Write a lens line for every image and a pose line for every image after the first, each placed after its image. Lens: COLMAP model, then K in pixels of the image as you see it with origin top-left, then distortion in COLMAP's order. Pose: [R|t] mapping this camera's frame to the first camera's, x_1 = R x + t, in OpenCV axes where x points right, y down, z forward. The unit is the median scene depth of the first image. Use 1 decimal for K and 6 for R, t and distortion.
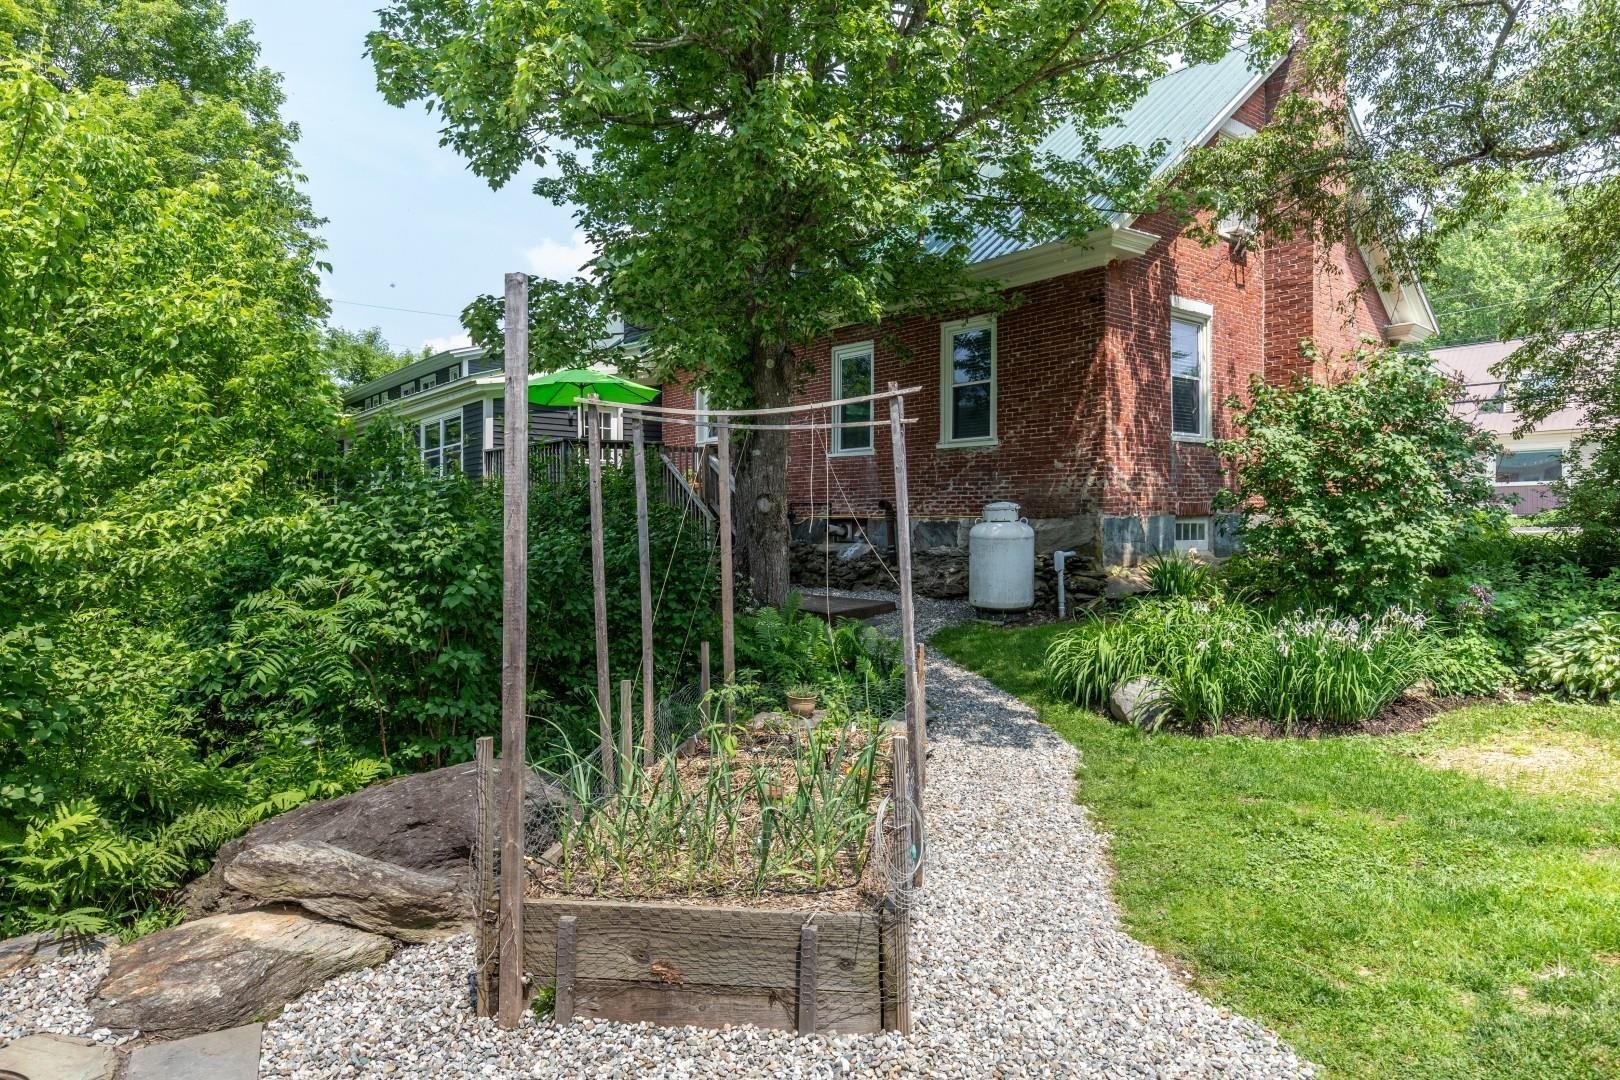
lens RADIAL K [[974.1, 0, 810.0], [0, 974.1, 540.0], [0, 0, 1]] dist [-0.002690, 0.002796]
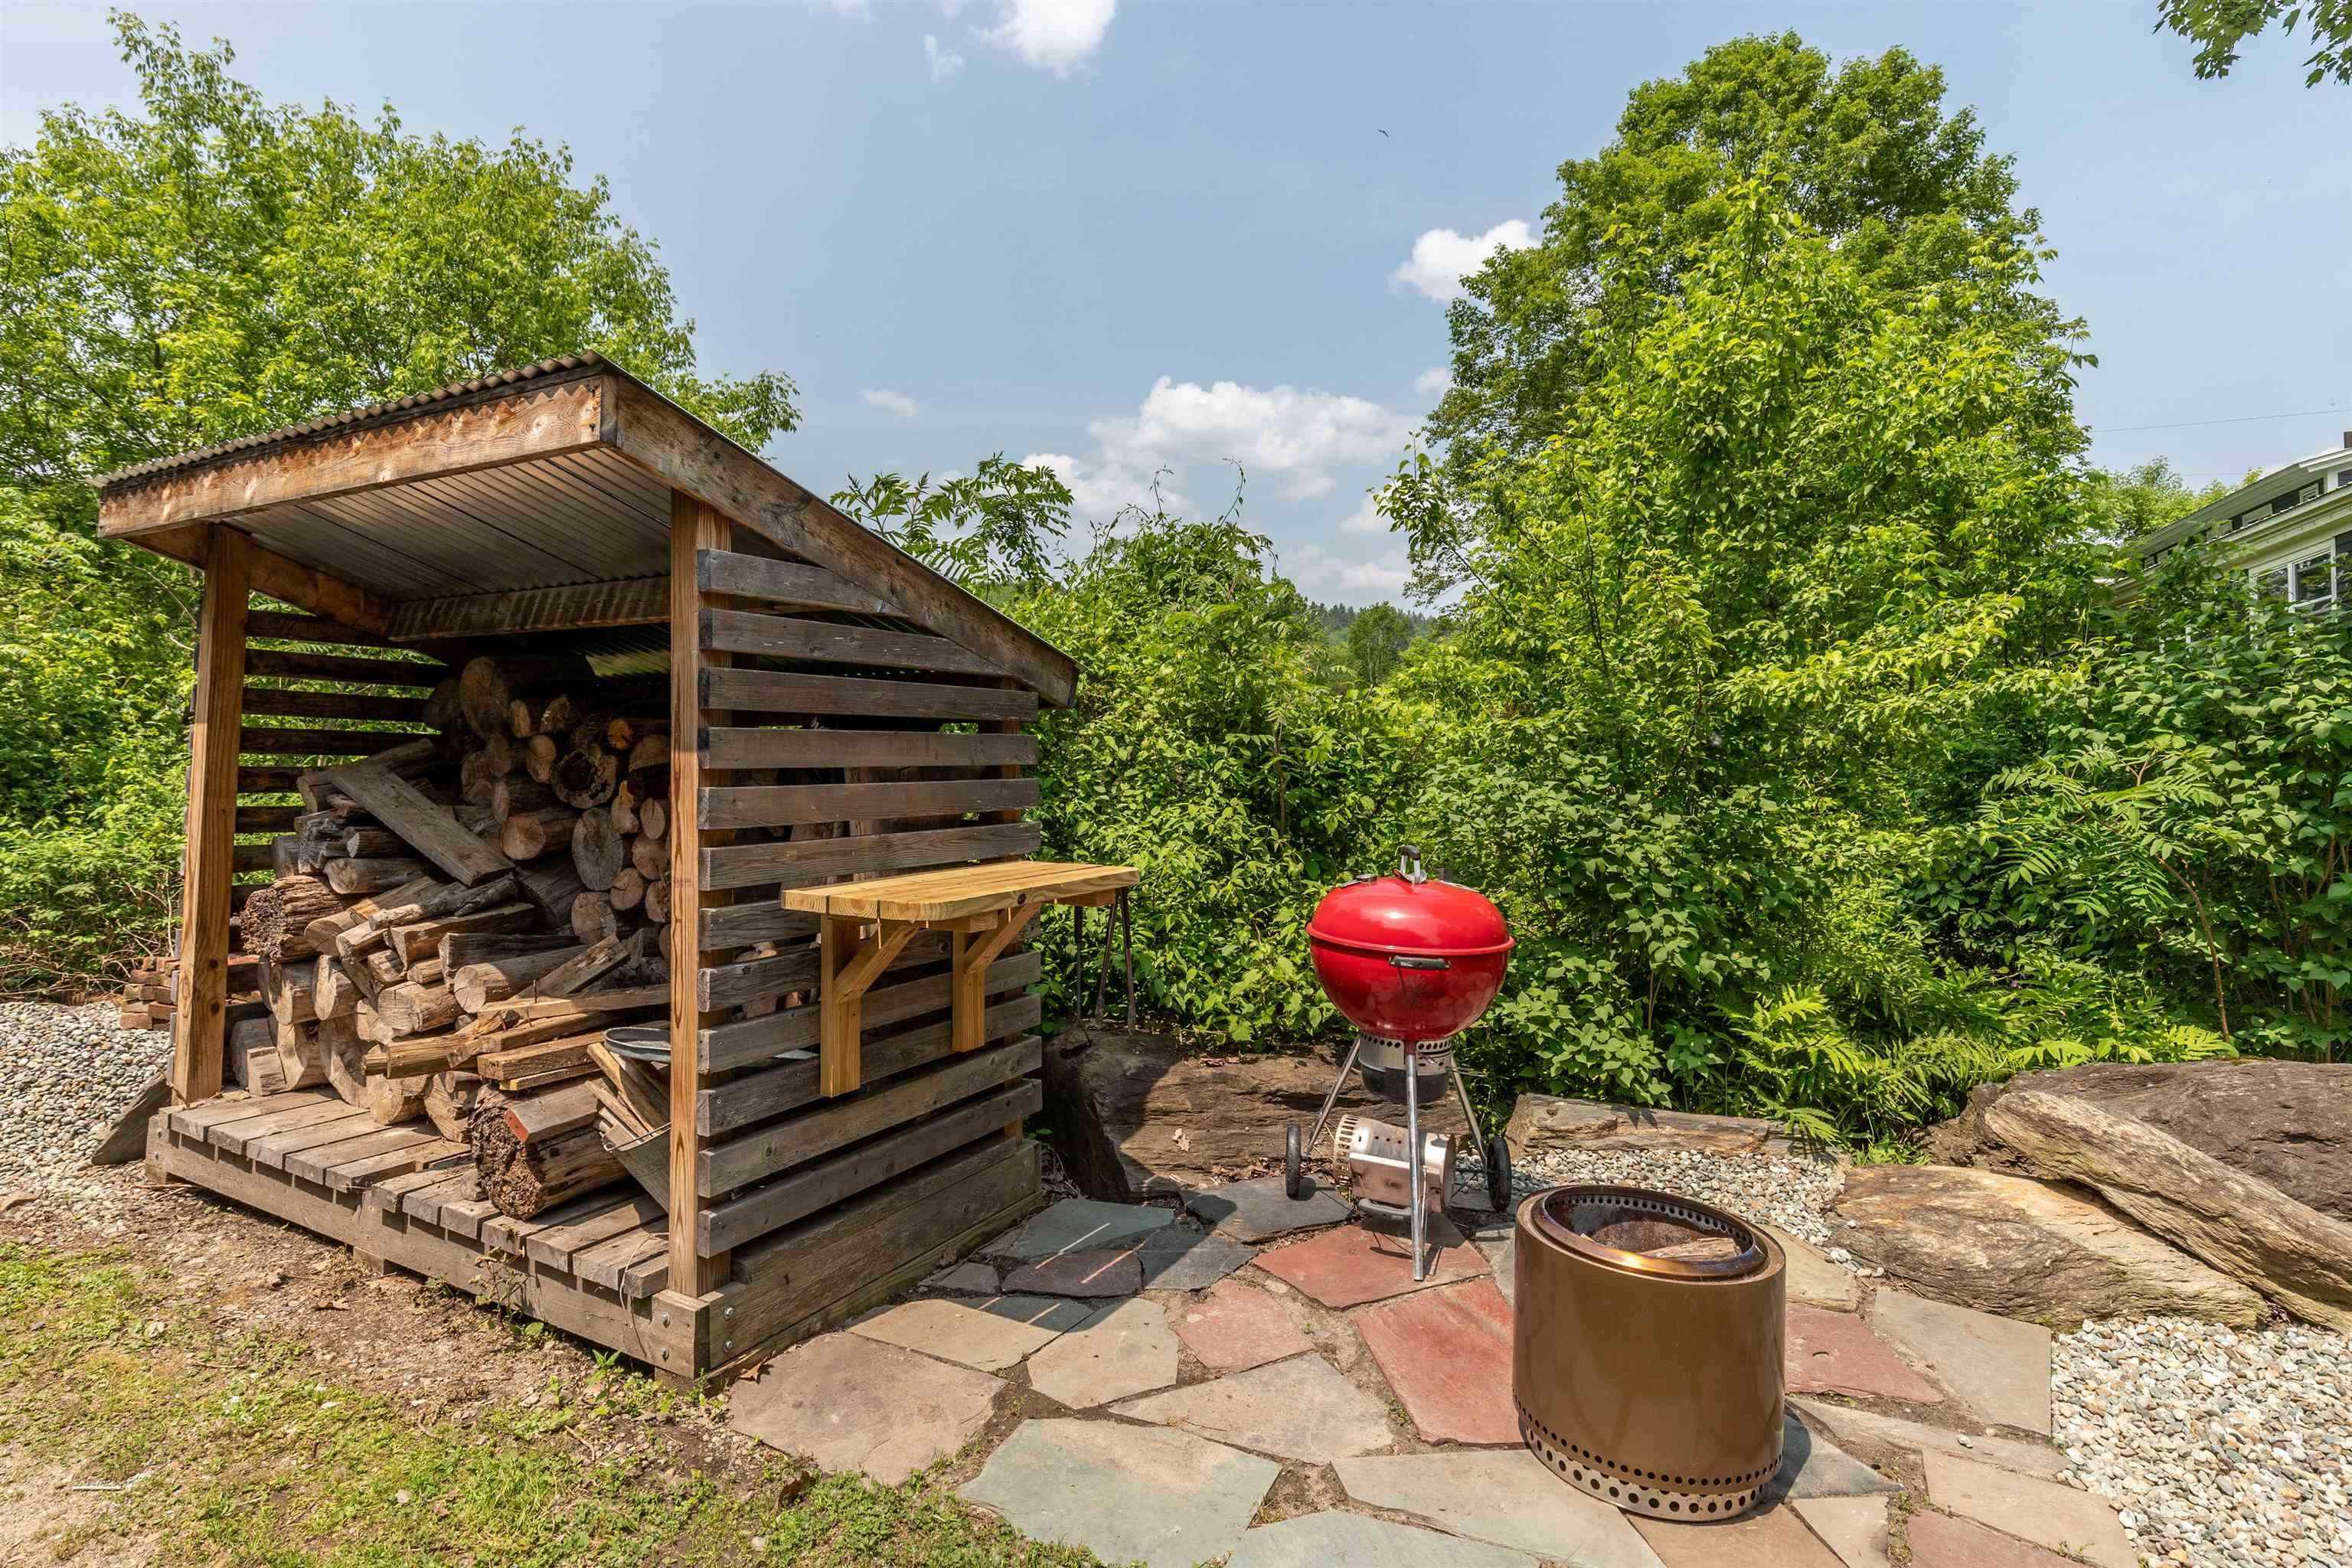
lens RADIAL K [[1122.3, 0, 1176.0], [0, 1122.3, 784.0], [0, 0, 1]] dist [-0.002966, 0.001334]
pose [[0.444114, -0.036519, -0.895226, -0.081484], [-0.024031, 0.998324, -0.052646, 0.130647], [0.895648, 0.044894, 0.442492, 0.035646]]
